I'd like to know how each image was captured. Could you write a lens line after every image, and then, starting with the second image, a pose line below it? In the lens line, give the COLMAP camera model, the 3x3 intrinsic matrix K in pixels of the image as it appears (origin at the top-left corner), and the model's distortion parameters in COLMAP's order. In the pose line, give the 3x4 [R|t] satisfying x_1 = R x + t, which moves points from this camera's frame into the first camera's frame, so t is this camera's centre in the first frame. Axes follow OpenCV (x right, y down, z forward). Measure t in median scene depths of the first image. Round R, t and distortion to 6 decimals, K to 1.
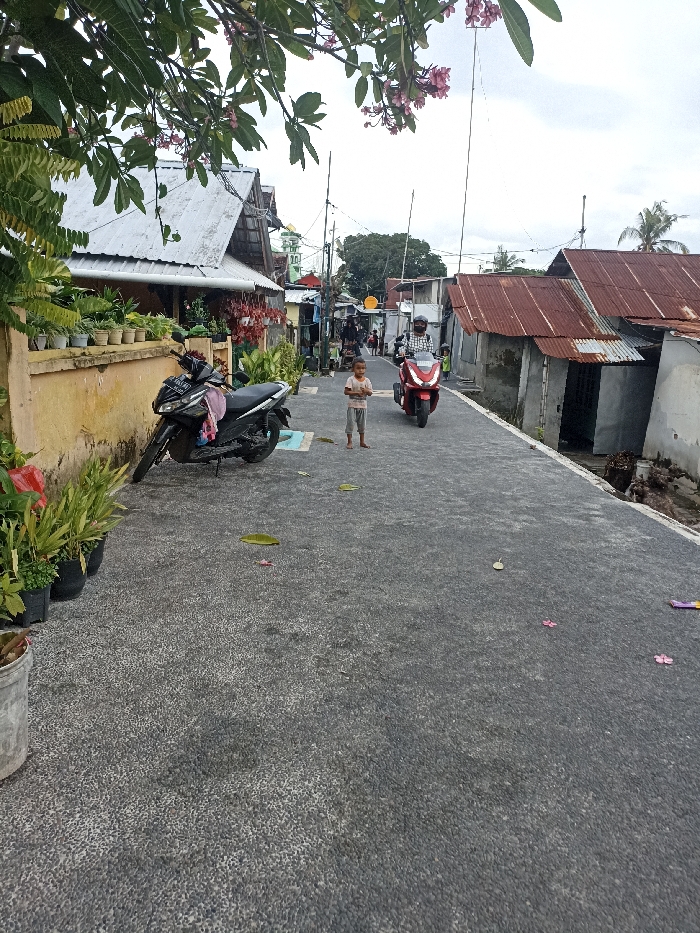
lens RADIAL K [[628.7, 0, 350.0], [0, 628.7, 466.5], [0, 0, 1]] dist [0.005207, -0.074738]
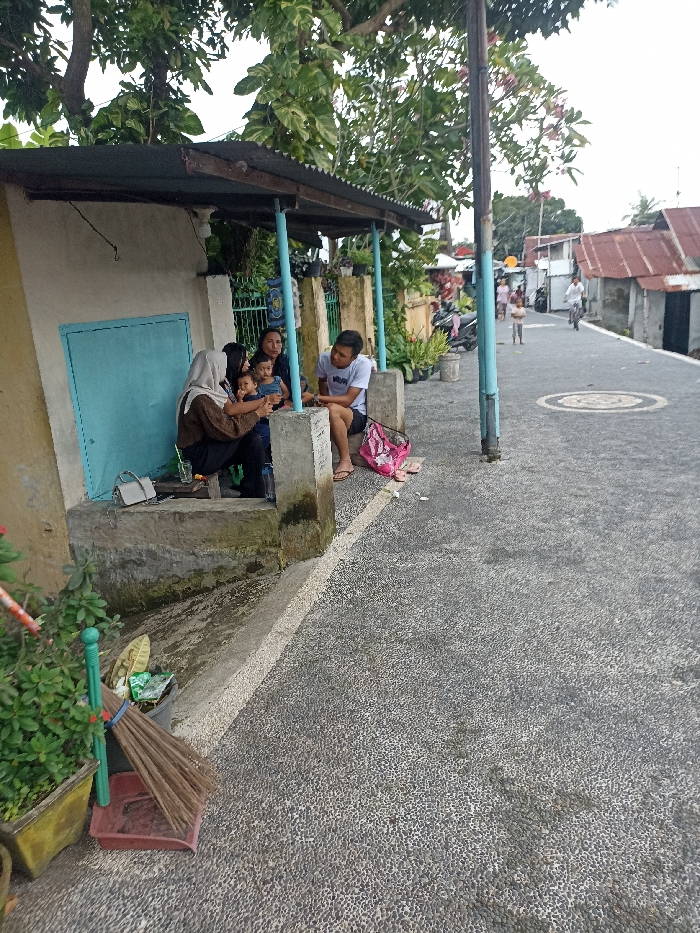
lens RADIAL K [[628.7, 0, 350.0], [0, 628.7, 466.5], [0, 0, 1]] dist [0.005207, -0.074738]
pose [[0.973928, -0.043642, -0.222619, -0.041173], [0.054108, 0.997688, 0.041131, 0.121385], [0.220309, -0.052104, 0.974037, -0.515648]]
